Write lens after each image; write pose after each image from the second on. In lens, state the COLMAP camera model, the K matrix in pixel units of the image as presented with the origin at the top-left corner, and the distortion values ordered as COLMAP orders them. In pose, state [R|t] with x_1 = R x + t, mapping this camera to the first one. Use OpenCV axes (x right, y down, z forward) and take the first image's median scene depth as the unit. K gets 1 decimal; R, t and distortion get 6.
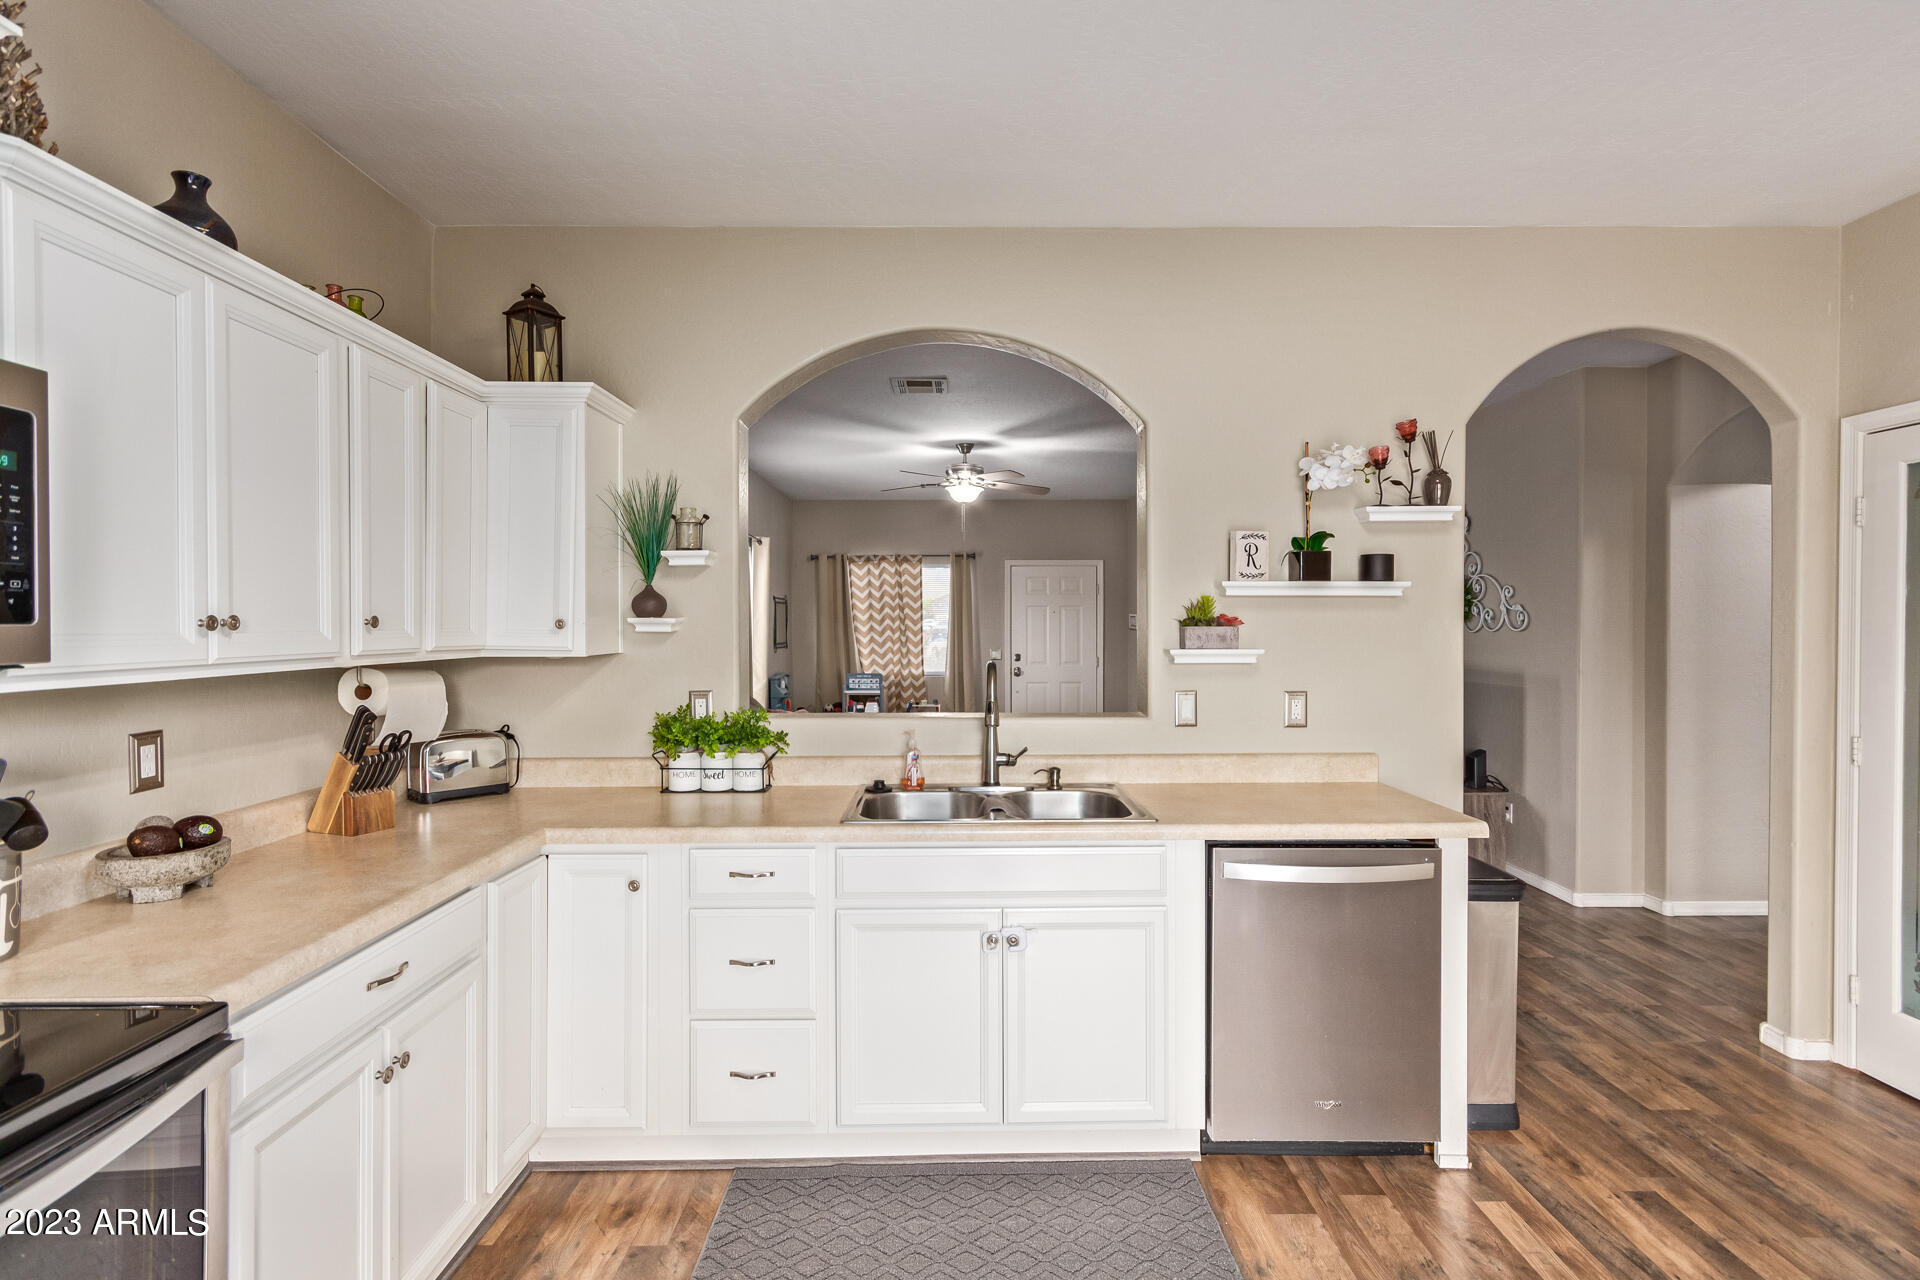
lens RADIAL K [[919.3, 0, 979.8], [0, 919.3, 629.3], [0, 0, 1]] dist [0.006339, 0.001068]
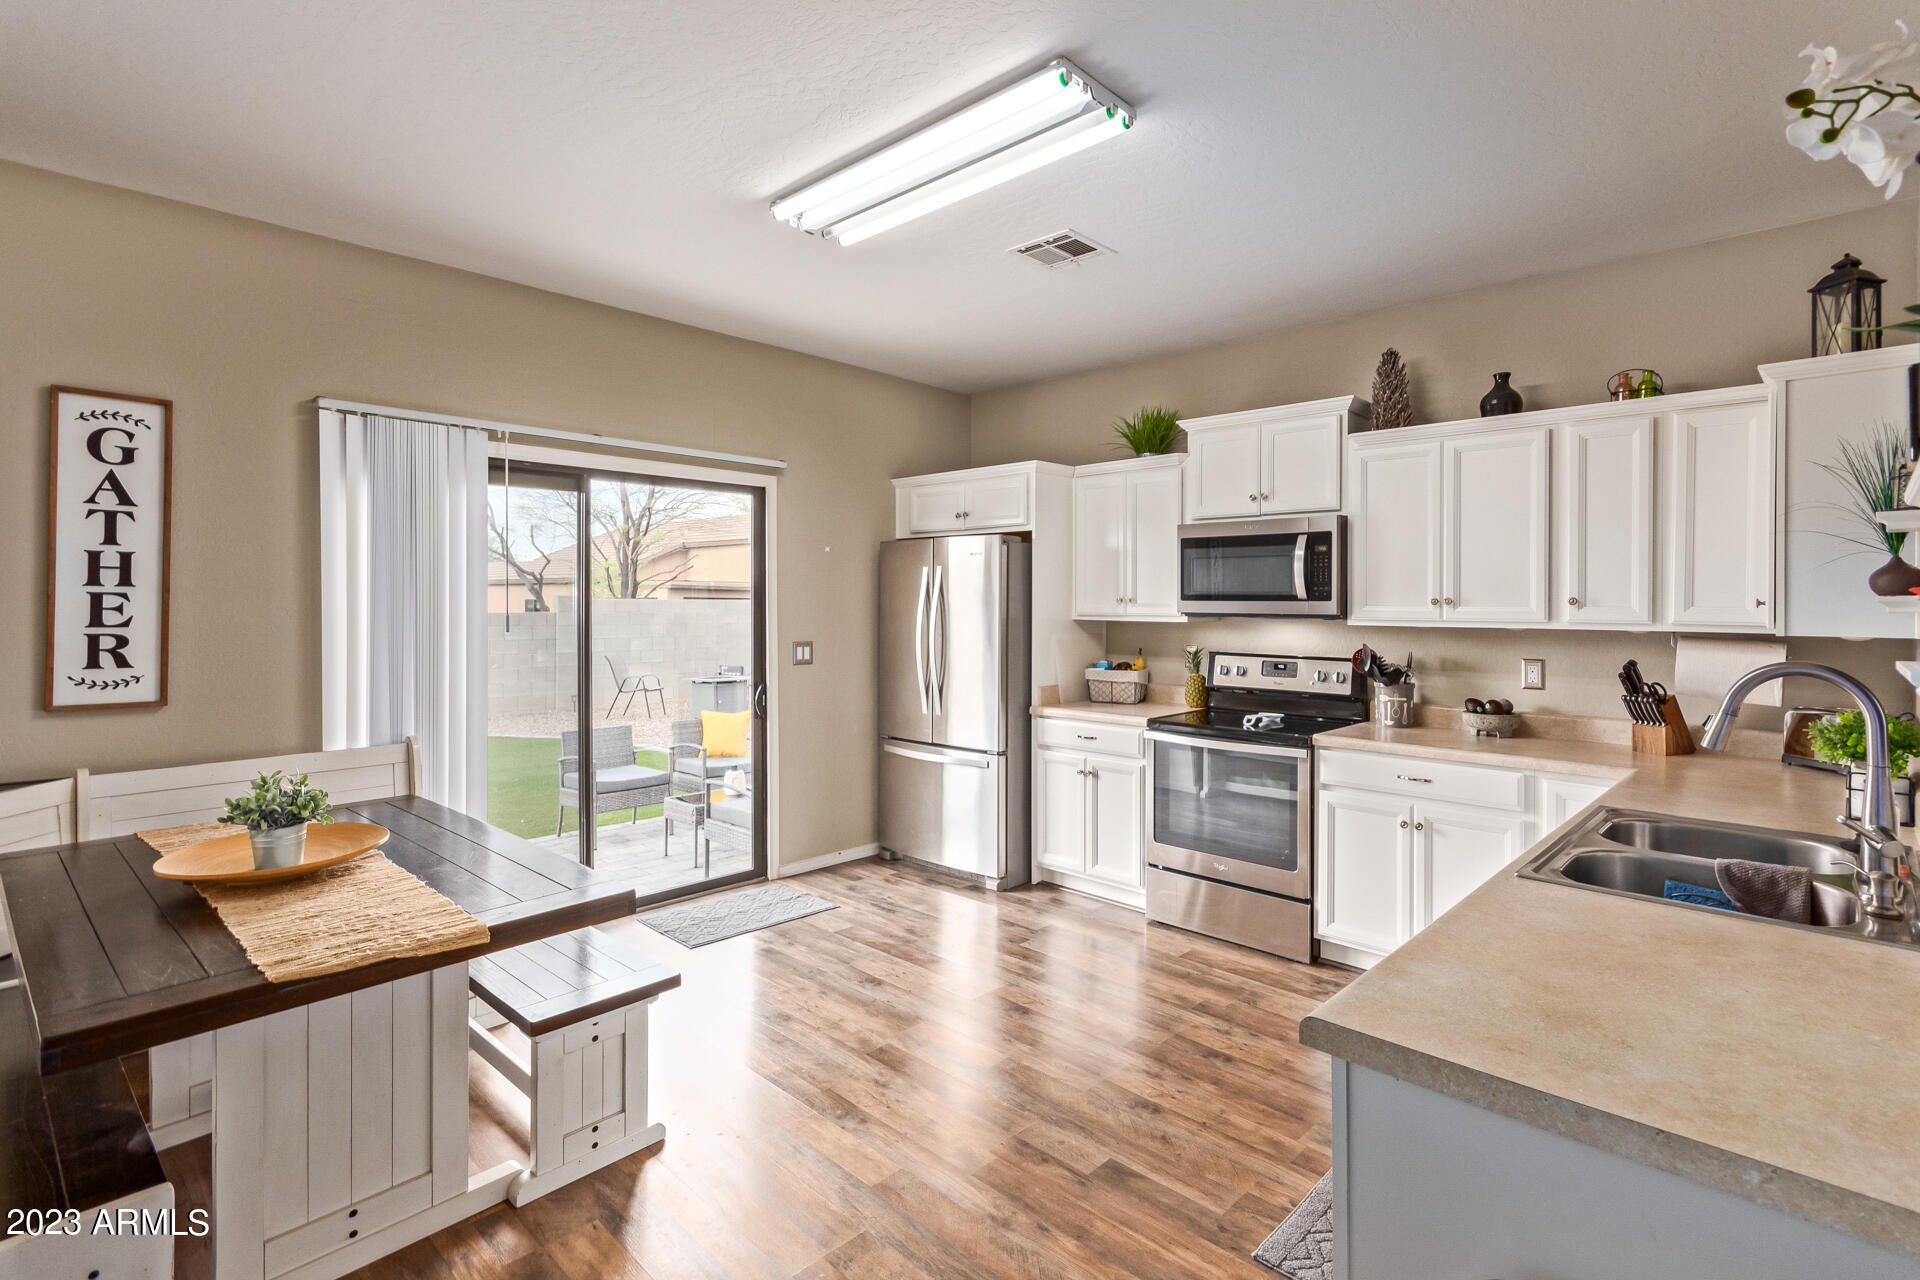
lens RADIAL K [[950.3, 0, 983.1], [0, 950.3, 604.8], [0, 0, 1]] dist [0.000231, 0.000064]
pose [[-0.713241, 0.000333, -0.700918, 0.838943], [-0.010067, 0.999892, 0.010718, -0.006850], [0.700846, 0.014701, -0.713161, 1.043988]]
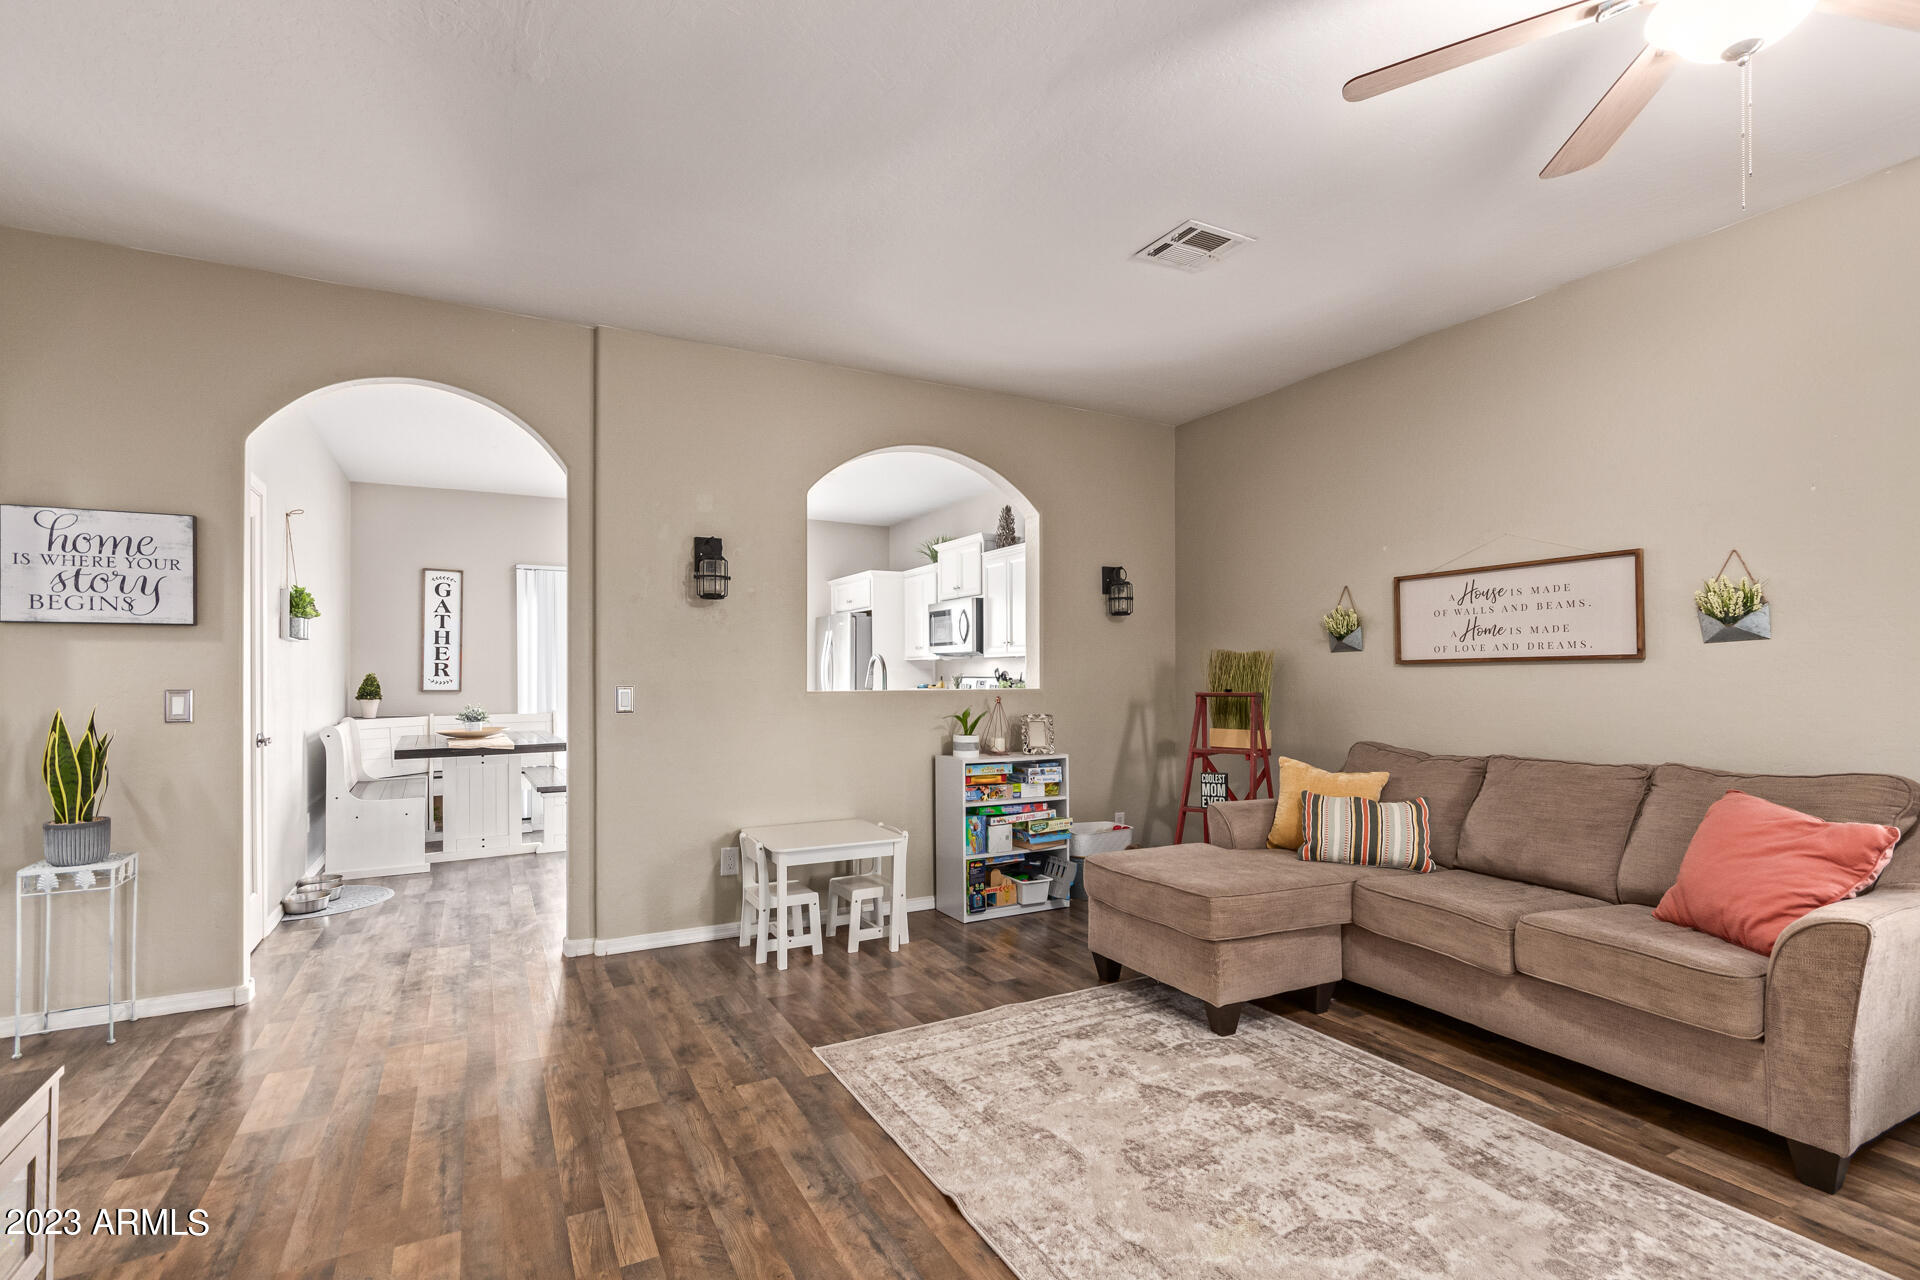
lens RADIAL K [[922.3, 0, 979.3], [0, 922.3, 667.2], [0, 0, 1]] dist [0.003131, 0.000768]
pose [[-0.886700, 0.001250, -0.462344, 0.648230], [0.000660, 0.999999, 0.001438, 0.056740], [0.462345, 0.000970, -0.886700, 2.673986]]
